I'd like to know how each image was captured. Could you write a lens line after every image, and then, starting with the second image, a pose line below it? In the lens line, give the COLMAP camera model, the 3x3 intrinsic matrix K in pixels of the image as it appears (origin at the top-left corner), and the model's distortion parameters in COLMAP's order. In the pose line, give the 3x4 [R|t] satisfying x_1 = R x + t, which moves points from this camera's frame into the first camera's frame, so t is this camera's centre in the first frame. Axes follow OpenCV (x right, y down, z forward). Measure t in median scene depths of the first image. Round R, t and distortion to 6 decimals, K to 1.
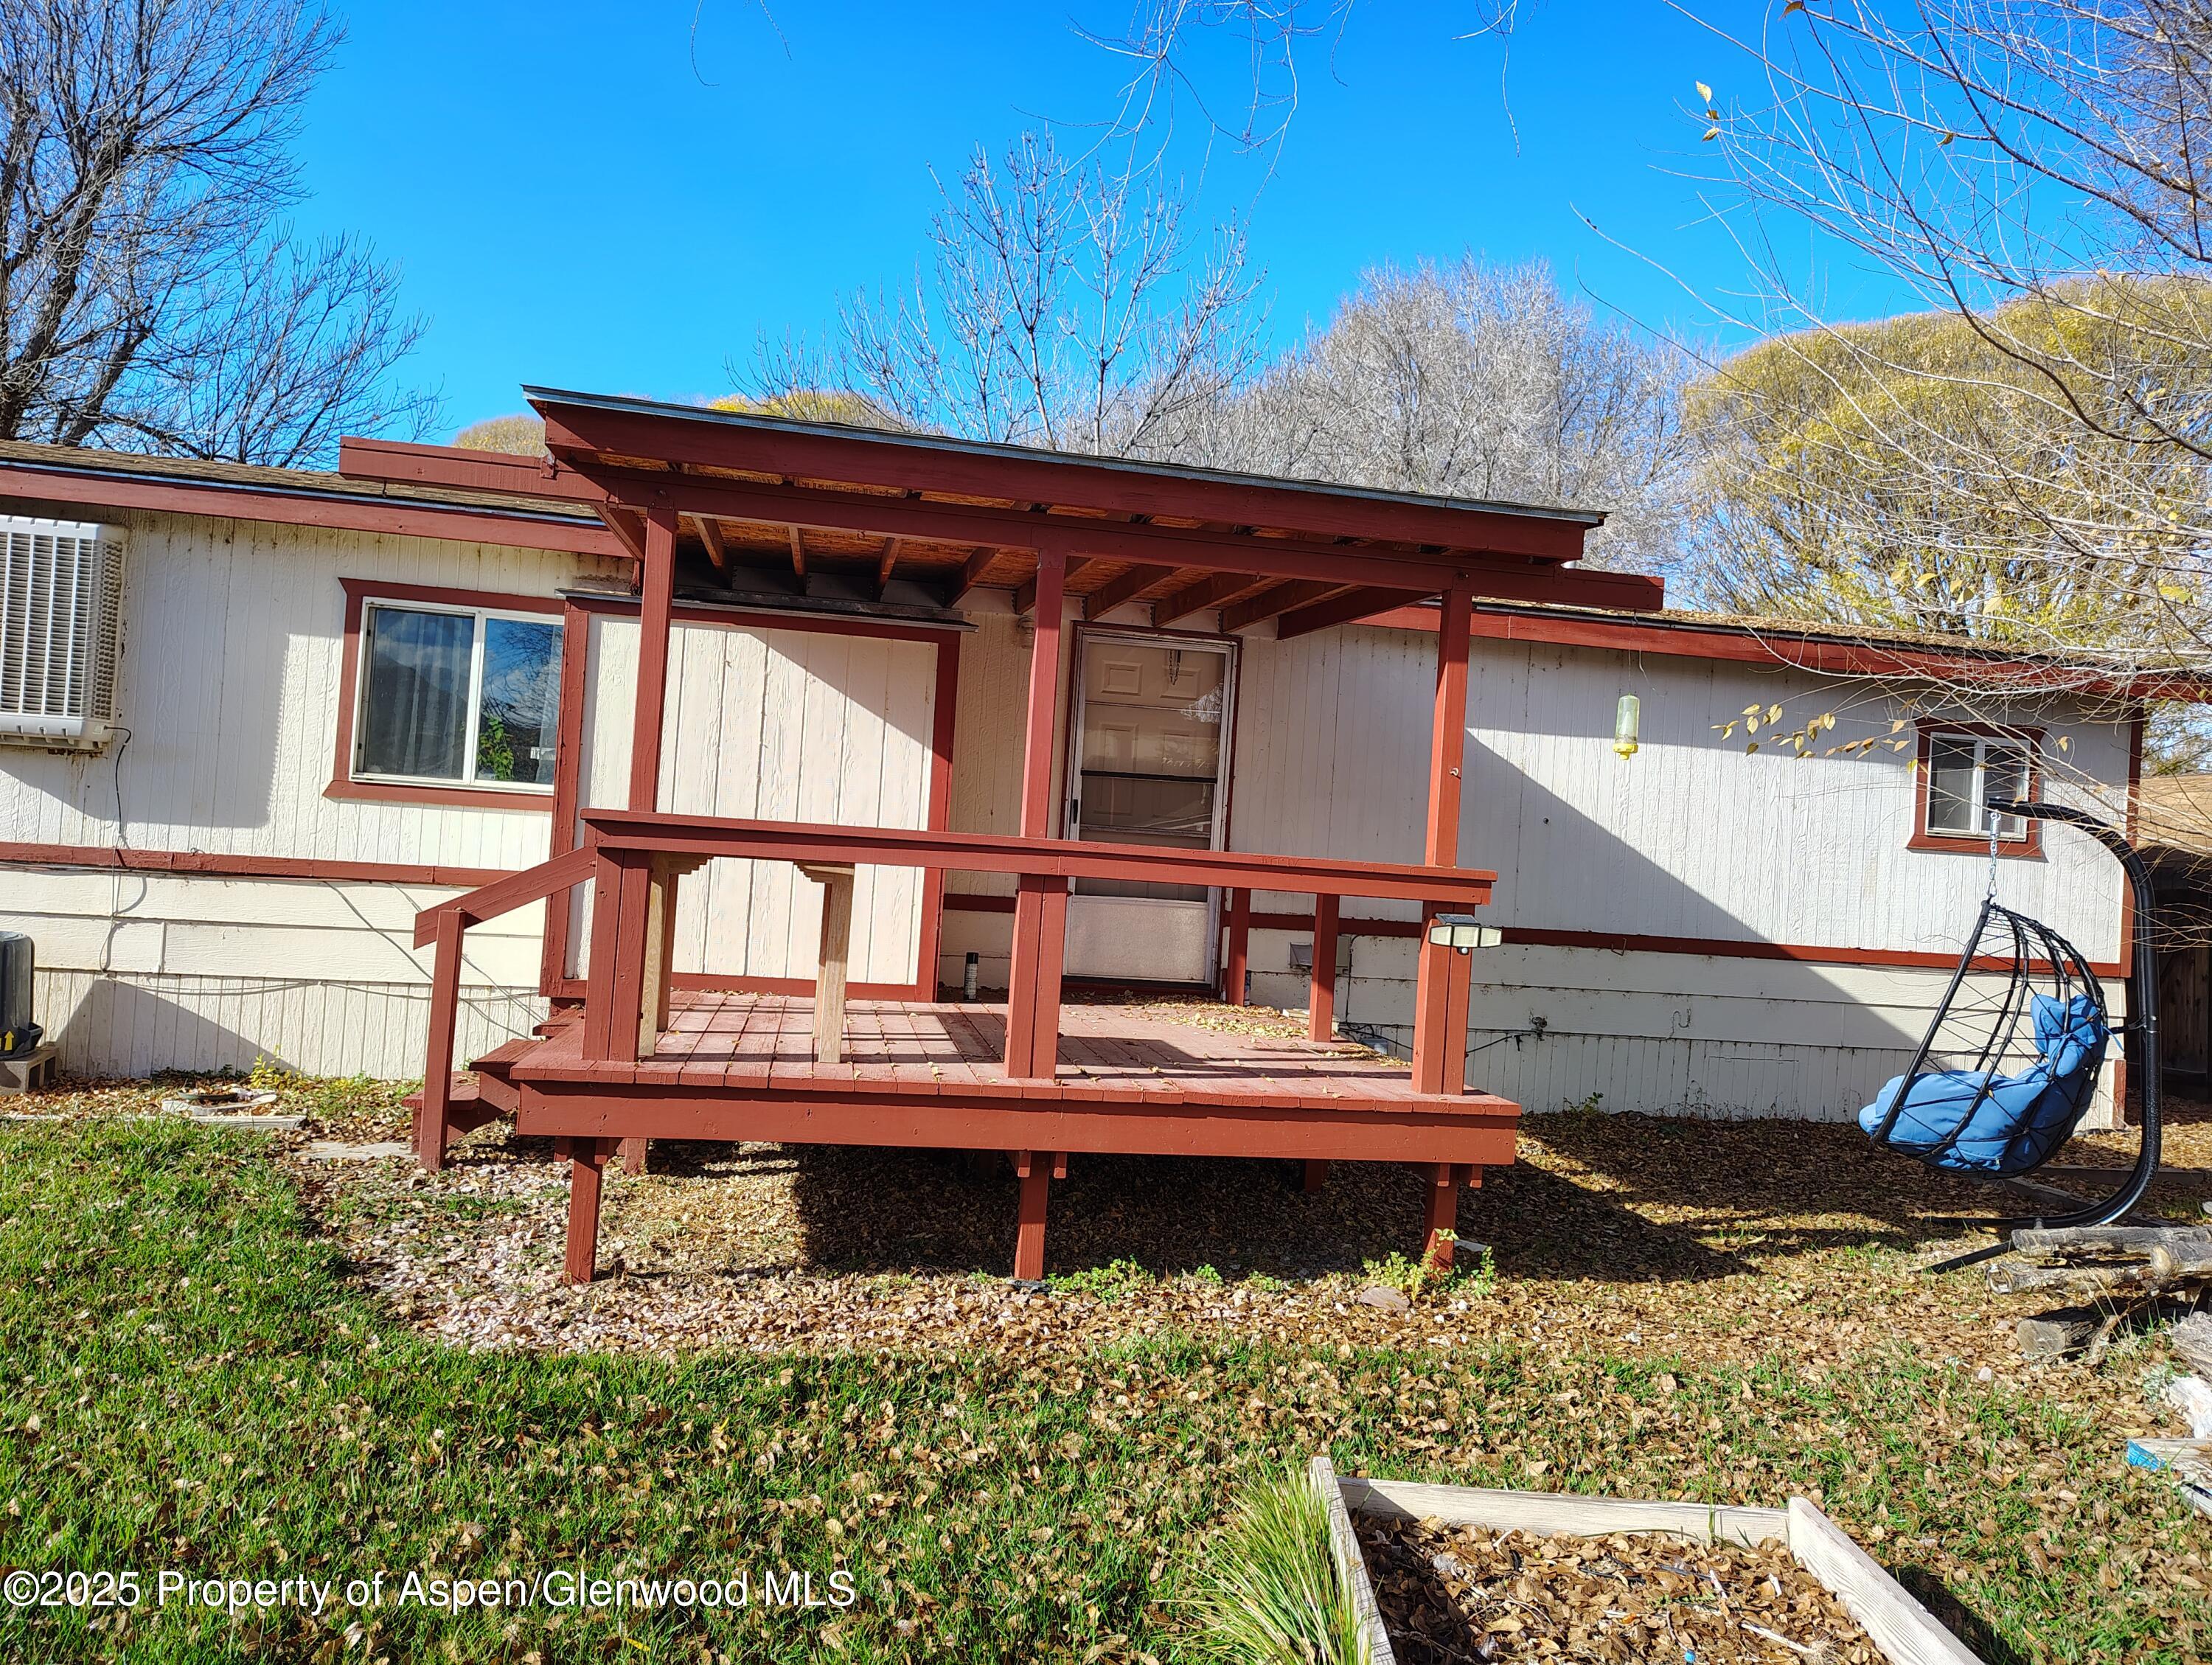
lens RADIAL K [[1543.0, 0, 1106.0], [0, 1543.0, 832.5], [0, 0, 1]] dist [0.055046, -0.060752]
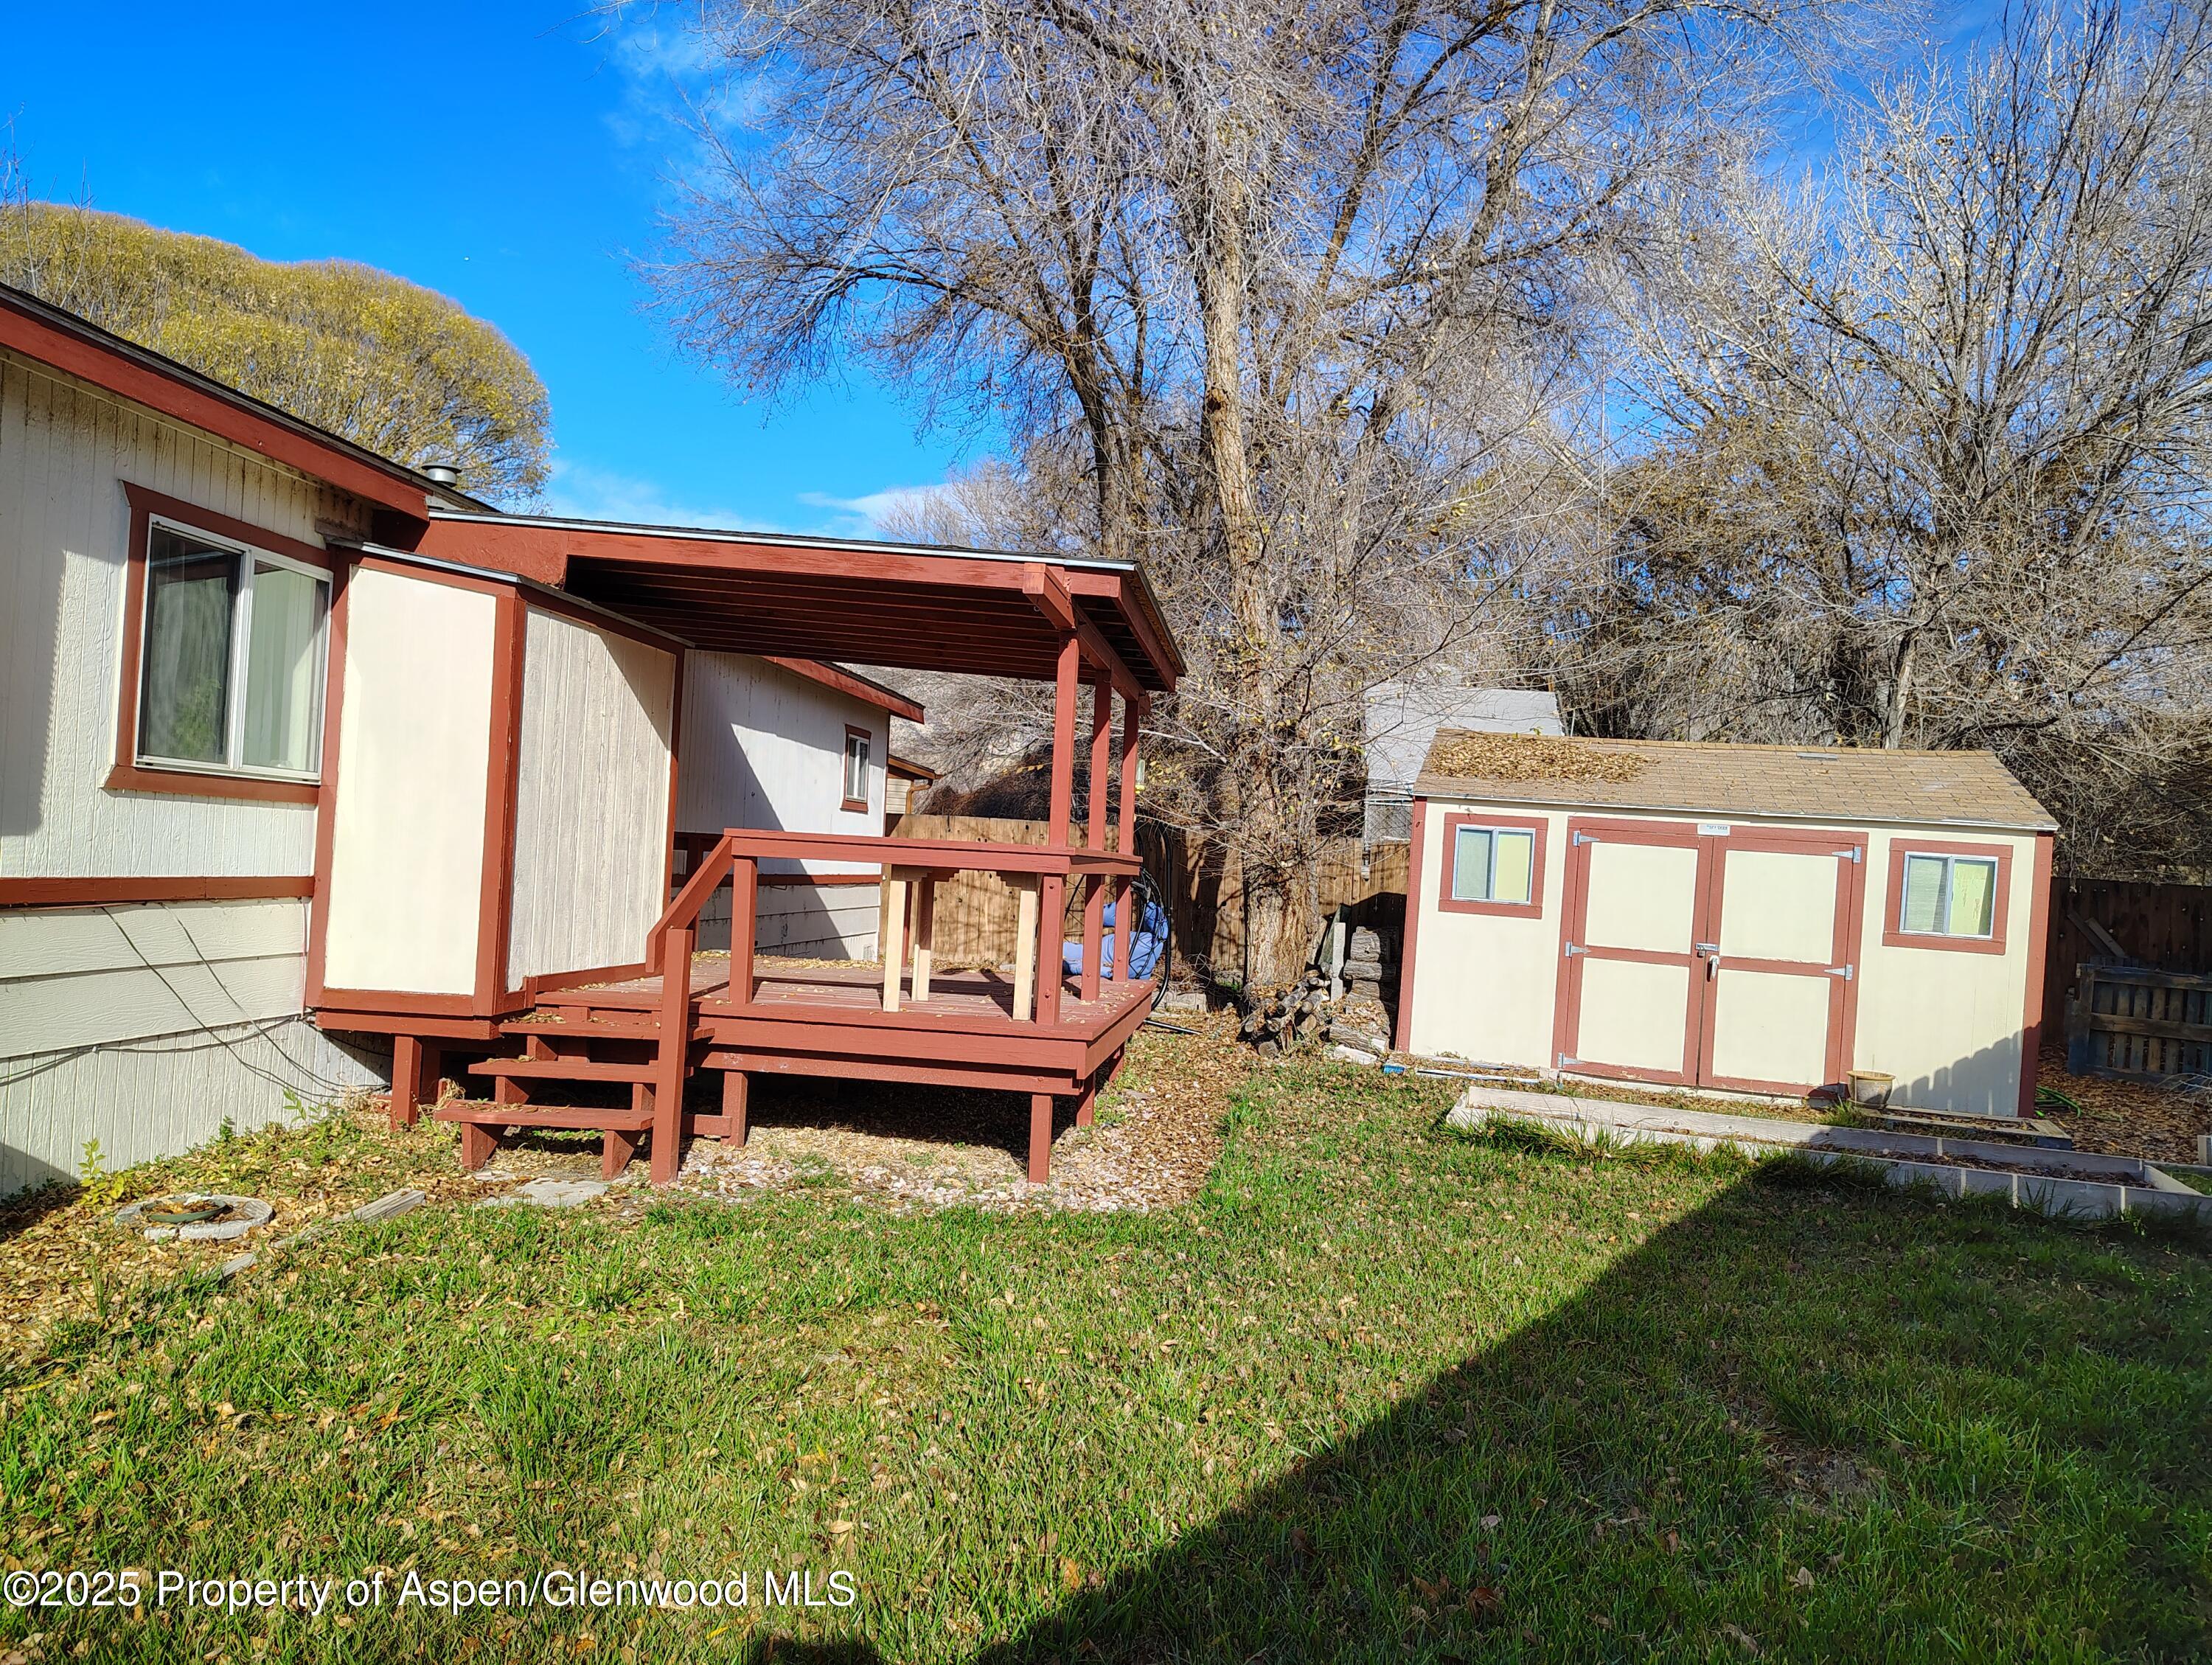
lens RADIAL K [[1487.4, 0, 1105.5], [0, 1487.4, 862.5], [0, 0, 1]] dist [0.048864, -0.099102]
pose [[0.300229, -0.044431, 0.952832, -1.253998], [-0.049017, 0.996876, 0.061930, -0.066512], [-0.952607, -0.065298, 0.297113, 0.447556]]
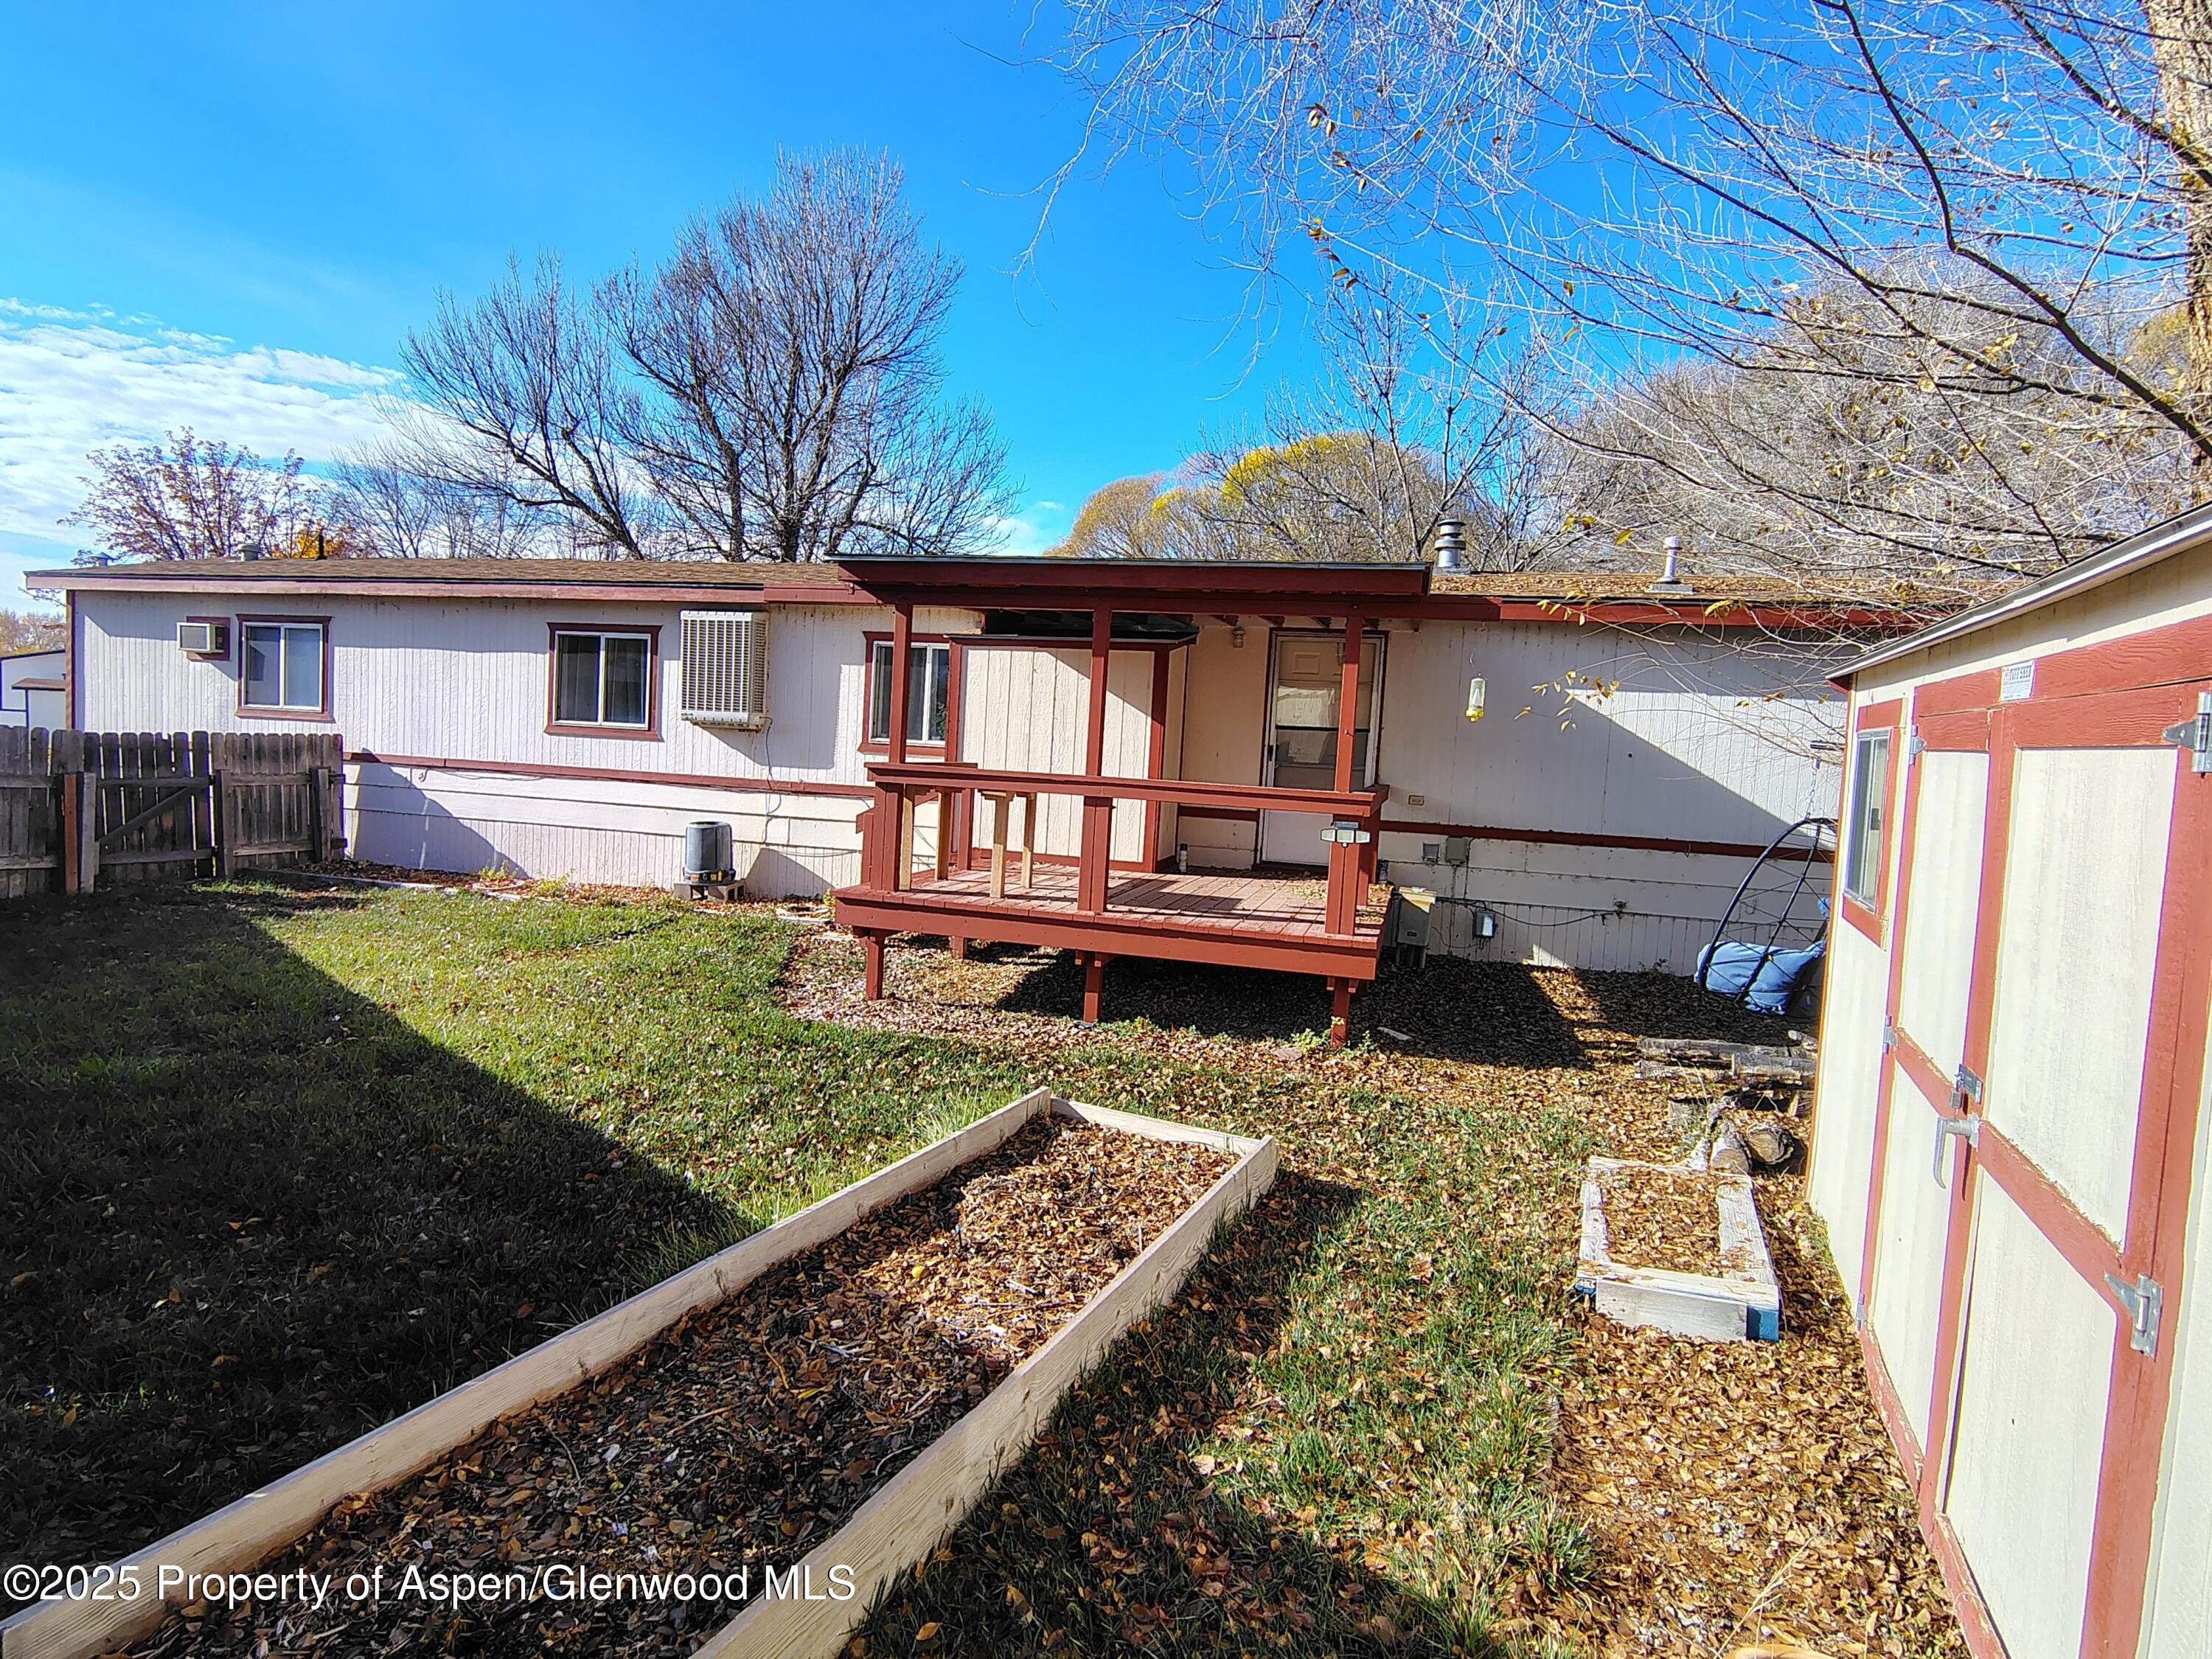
lens RADIAL K [[1186.2, 0, 1097.6], [0, 1186.2, 830.2], [0, 0, 1]] dist [-0.004227, -0.000240]
pose [[0.899561, 0.016440, -0.436485, 0.456891], [0.010201, 0.998228, 0.058620, -0.011476], [0.436675, -0.057185, 0.897800, -0.176347]]
